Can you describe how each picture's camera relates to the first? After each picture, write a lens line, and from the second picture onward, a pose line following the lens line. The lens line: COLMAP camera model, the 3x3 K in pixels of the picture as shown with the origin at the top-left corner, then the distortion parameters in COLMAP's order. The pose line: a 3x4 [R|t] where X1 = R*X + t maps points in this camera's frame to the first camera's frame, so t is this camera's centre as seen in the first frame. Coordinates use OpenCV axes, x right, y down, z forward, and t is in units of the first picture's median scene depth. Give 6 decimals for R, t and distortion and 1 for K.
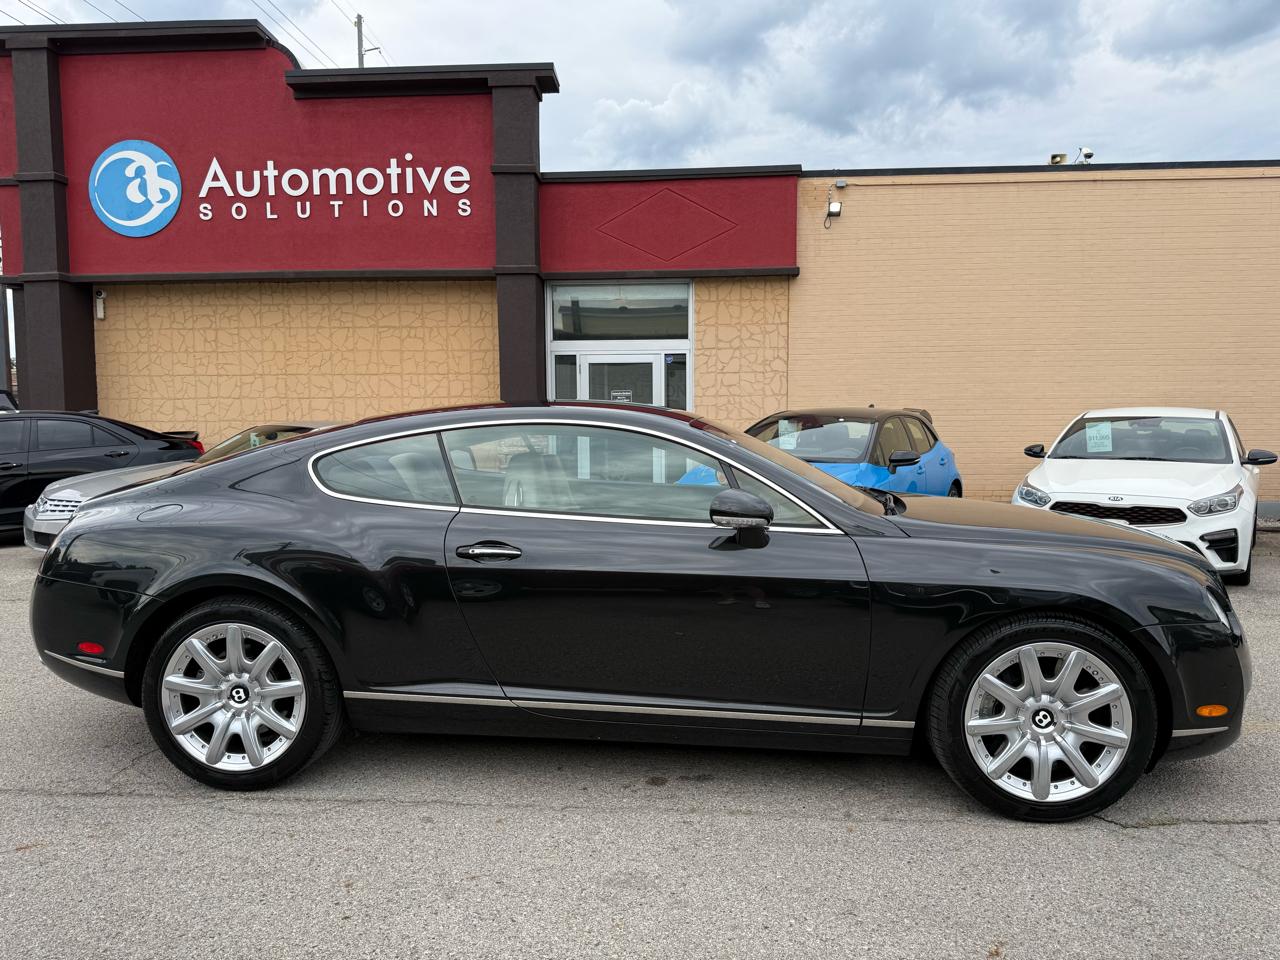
lens RADIAL K [[878.0, 0, 640.2], [0, 878.0, 525.4], [0, 0, 1]] dist [0.097497, -0.150243]
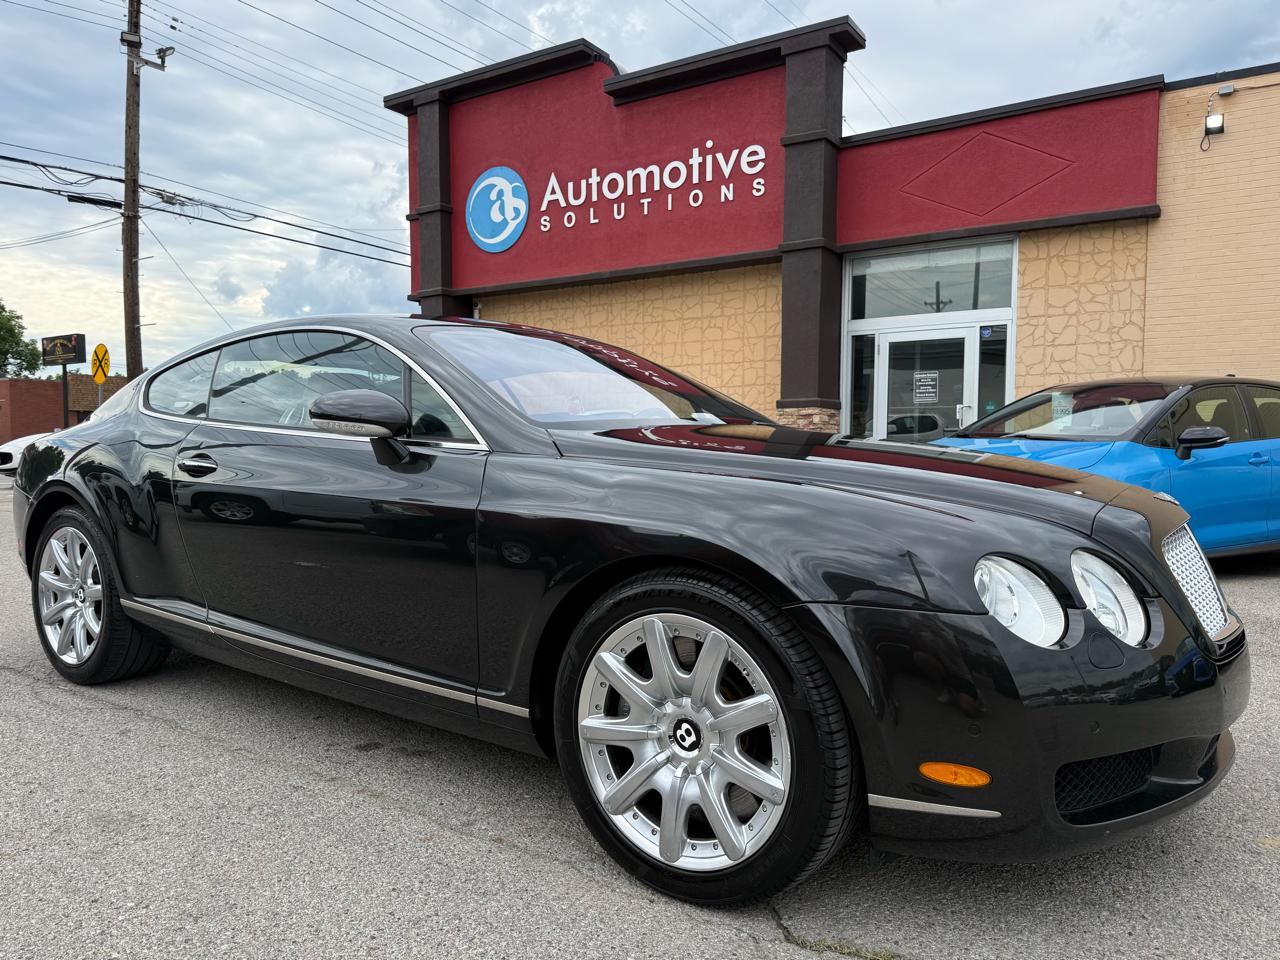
lens RADIAL K [[883.4, 0, 655.5], [0, 883.4, 527.3], [0, 0, 1]] dist [0.067257, -0.085108]
pose [[0.867006, 0.054754, -0.495281, 0.202568], [-0.063635, 0.997973, -0.001067, 0.018744], [0.494218, 0.032442, 0.868732, 0.115640]]
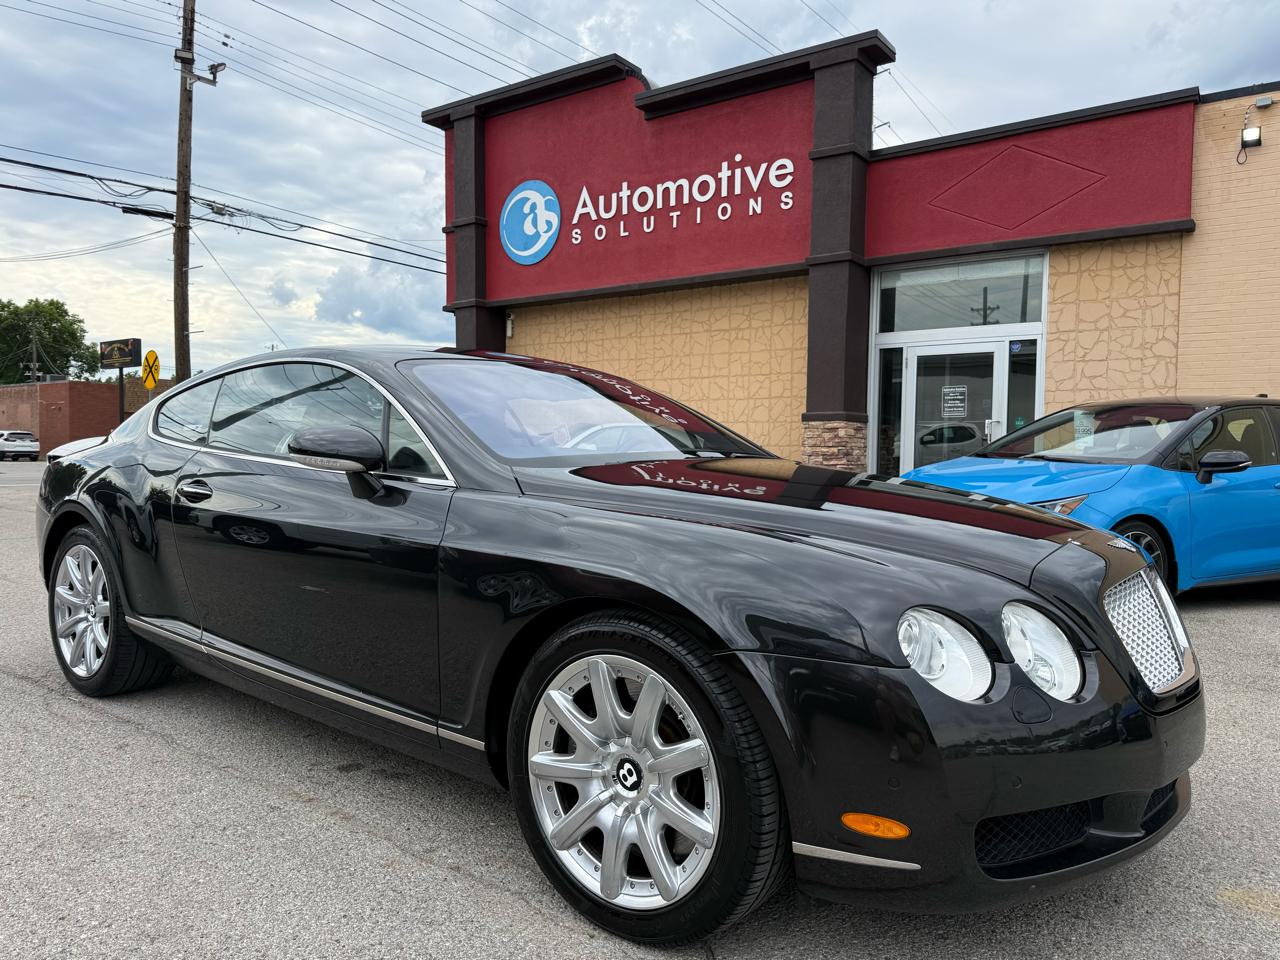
lens RADIAL K [[883.4, 0, 655.5], [0, 883.4, 527.3], [0, 0, 1]] dist [0.067257, -0.085108]
pose [[0.842216, 0.063692, -0.535365, 0.220567], [-0.077201, 0.997012, -0.002836, 0.009569], [0.533584, 0.043719, 0.844616, 0.121833]]
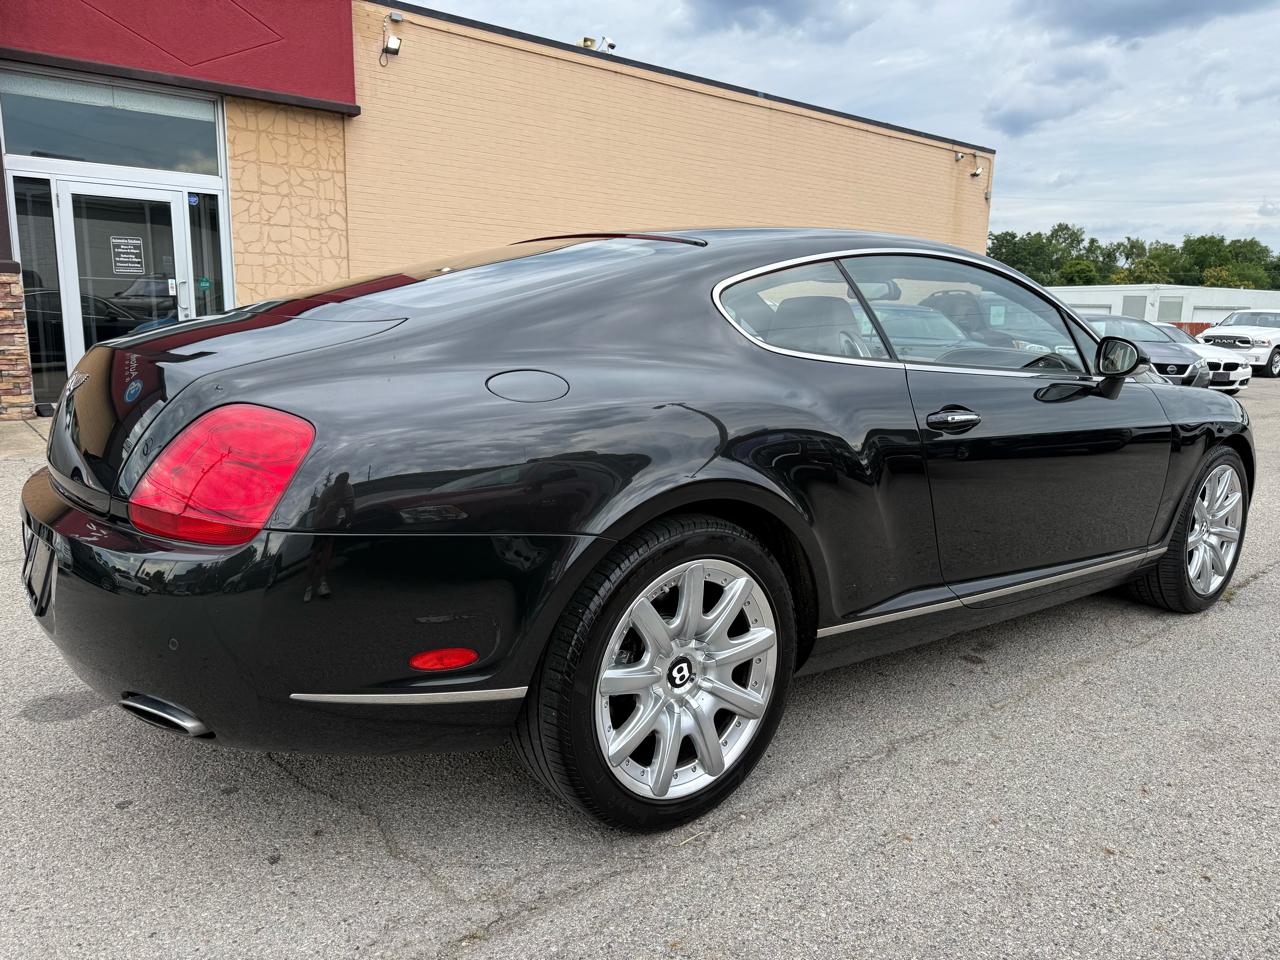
lens RADIAL K [[898.9, 0, 643.2], [0, 898.9, 497.8], [0, 0, 1]] dist [0.028470, -0.040400]
pose [[0.734636, -0.113888, 0.668834, -0.246777], [0.052107, 0.992370, 0.111745, -0.000374], [-0.676457, -0.047241, 0.734965, 0.160429]]
